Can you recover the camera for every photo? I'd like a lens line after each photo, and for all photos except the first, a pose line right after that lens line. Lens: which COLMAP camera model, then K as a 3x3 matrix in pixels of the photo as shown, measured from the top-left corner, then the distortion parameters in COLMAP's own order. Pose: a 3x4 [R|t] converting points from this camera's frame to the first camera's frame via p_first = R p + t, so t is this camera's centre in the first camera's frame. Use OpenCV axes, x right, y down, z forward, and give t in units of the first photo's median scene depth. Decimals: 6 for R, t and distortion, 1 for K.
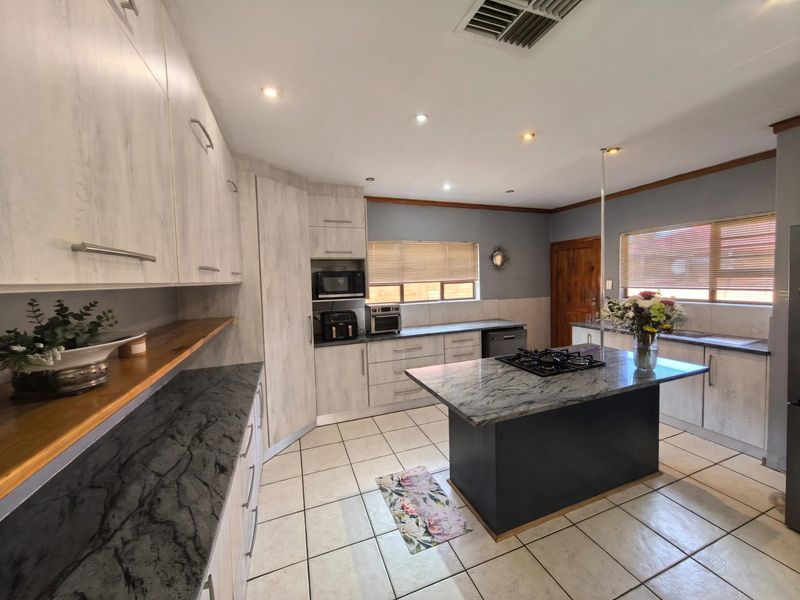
lens RADIAL K [[308.5, 0, 404.2], [0, 308.5, 294.7], [0, 0, 1]] dist [0.000109, 0.002712]
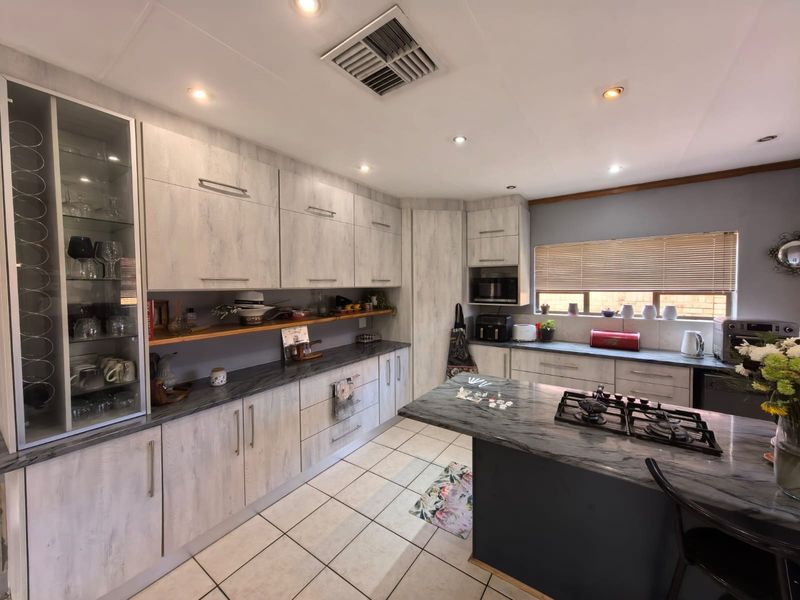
lens RADIAL K [[308.5, 0, 408.5], [0, 308.5, 297.6], [0, 0, 1]] dist [0.000109, 0.002712]
pose [[0.566926, 0.058325, -0.821701, 0.551314], [-0.052528, 0.998020, 0.034599, -0.030409], [0.822092, 0.023548, 0.568867, 0.157145]]
